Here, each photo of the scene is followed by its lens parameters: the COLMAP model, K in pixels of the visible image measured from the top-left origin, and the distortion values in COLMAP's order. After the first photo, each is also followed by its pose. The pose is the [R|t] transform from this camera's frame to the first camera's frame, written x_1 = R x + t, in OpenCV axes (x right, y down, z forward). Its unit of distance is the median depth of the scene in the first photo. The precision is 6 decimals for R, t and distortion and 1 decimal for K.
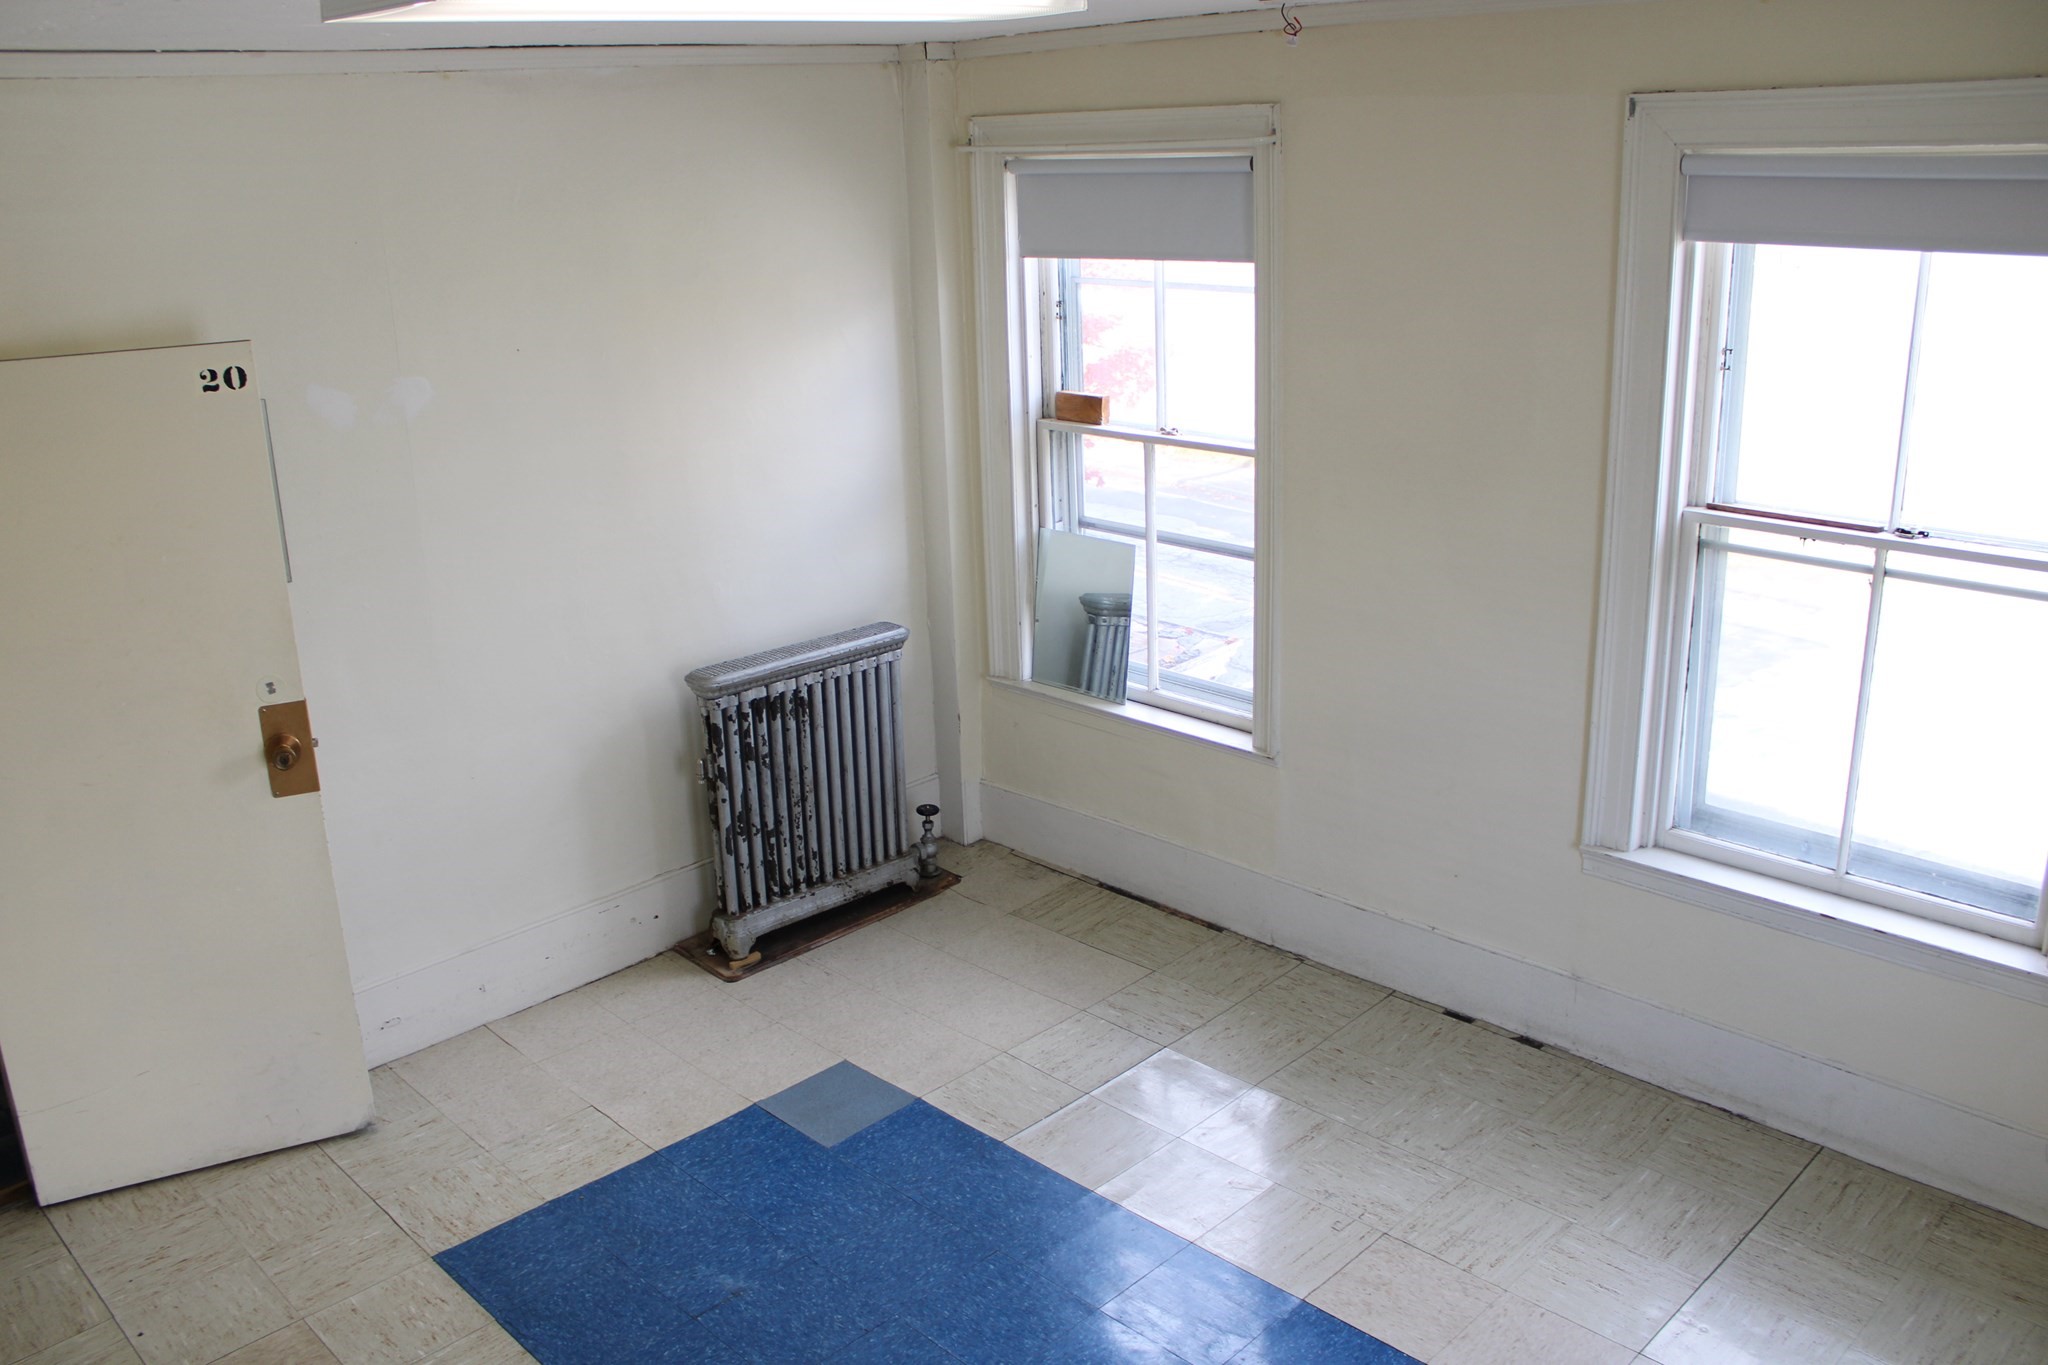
lens RADIAL K [[1745.3, 0, 1008.8], [0, 1745.3, 685.8], [0, 0, 1]] dist [-0.157524, 0.143797]
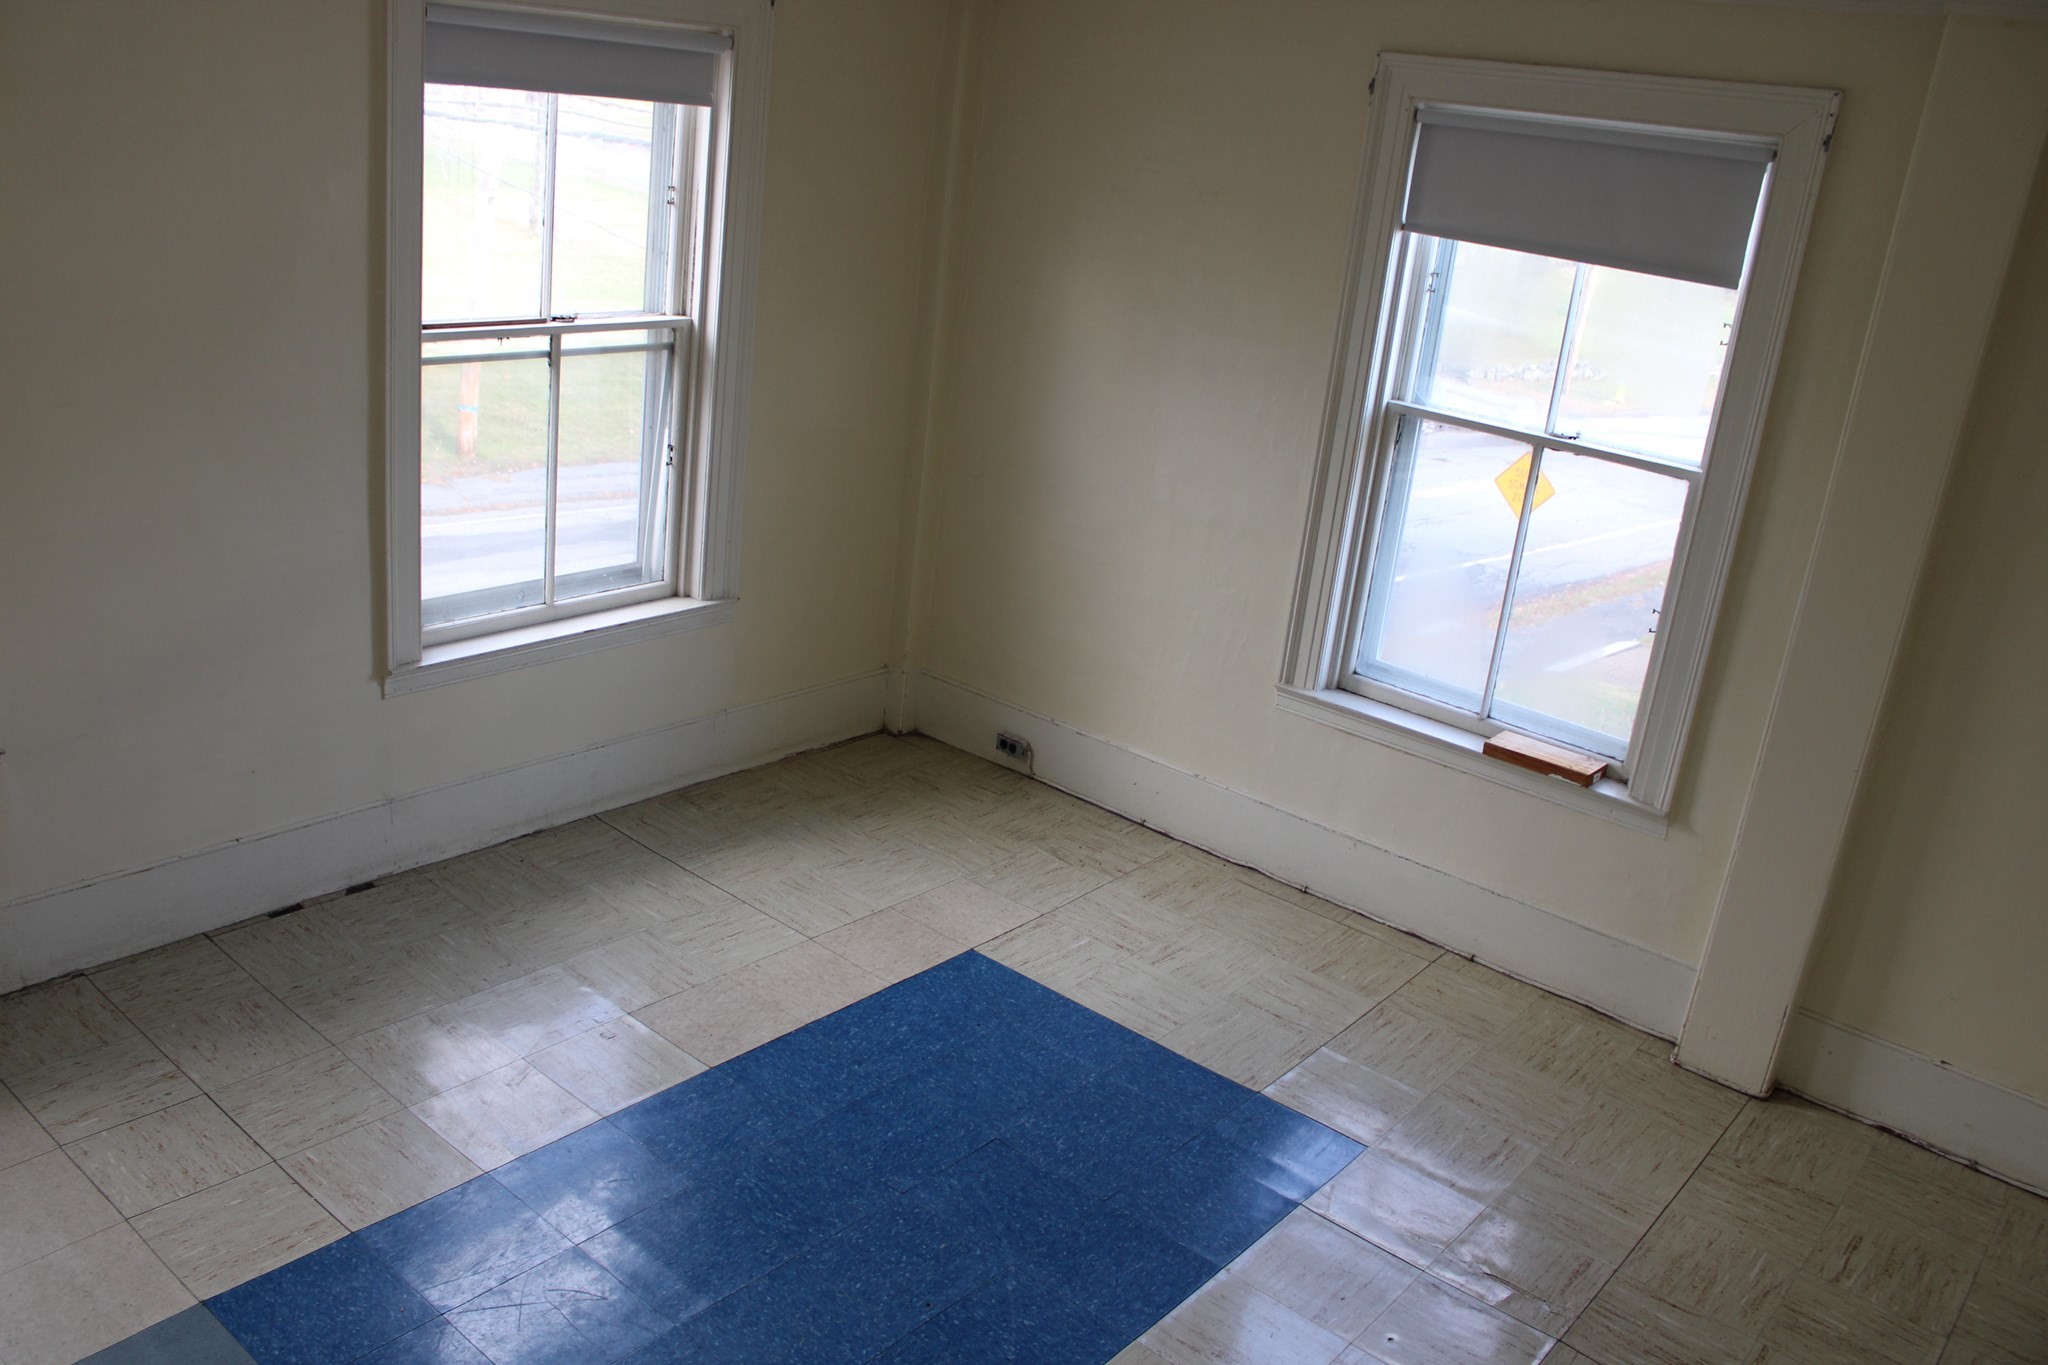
lens RADIAL K [[1745.3, 0, 1008.8], [0, 1745.3, 685.8], [0, 0, 1]] dist [-0.157524, 0.143797]
pose [[-0.106455, -0.304033, 0.946695, -0.731039], [0.209672, 0.923832, 0.320268, -0.161805], [-0.971959, 0.232590, -0.034599, 0.708938]]
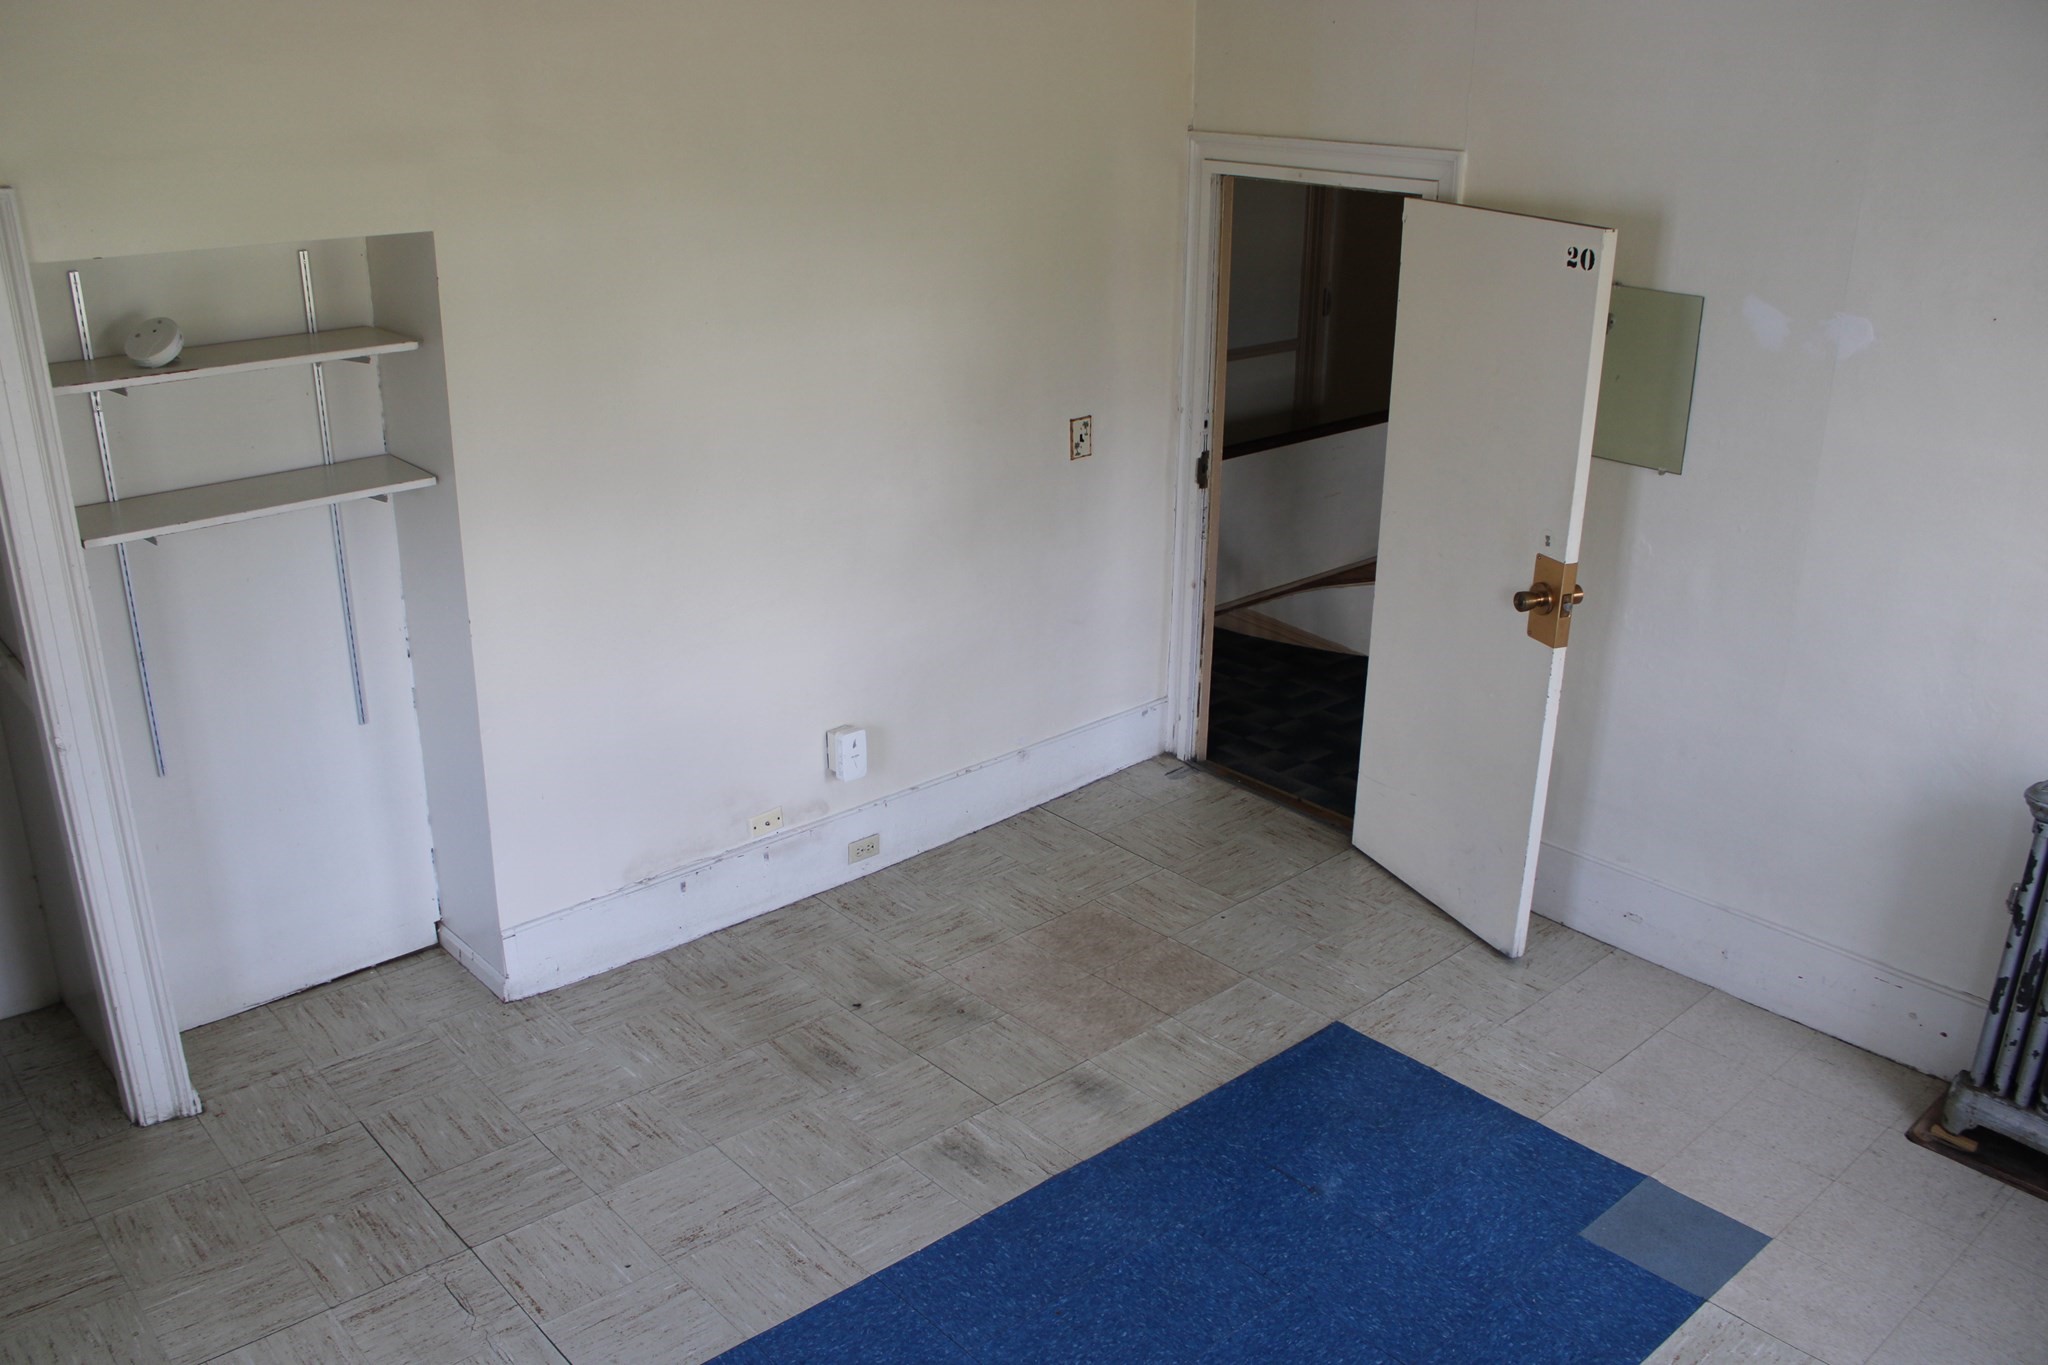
lens RADIAL K [[1745.3, 0, 1008.8], [0, 1745.3, 685.8], [0, 0, 1]] dist [-0.157524, 0.143797]
pose [[-0.043856, 0.387821, -0.920691, 0.633199], [-0.315215, 0.869131, 0.381118, -0.227721], [0.948007, 0.306929, 0.084130, 0.593994]]
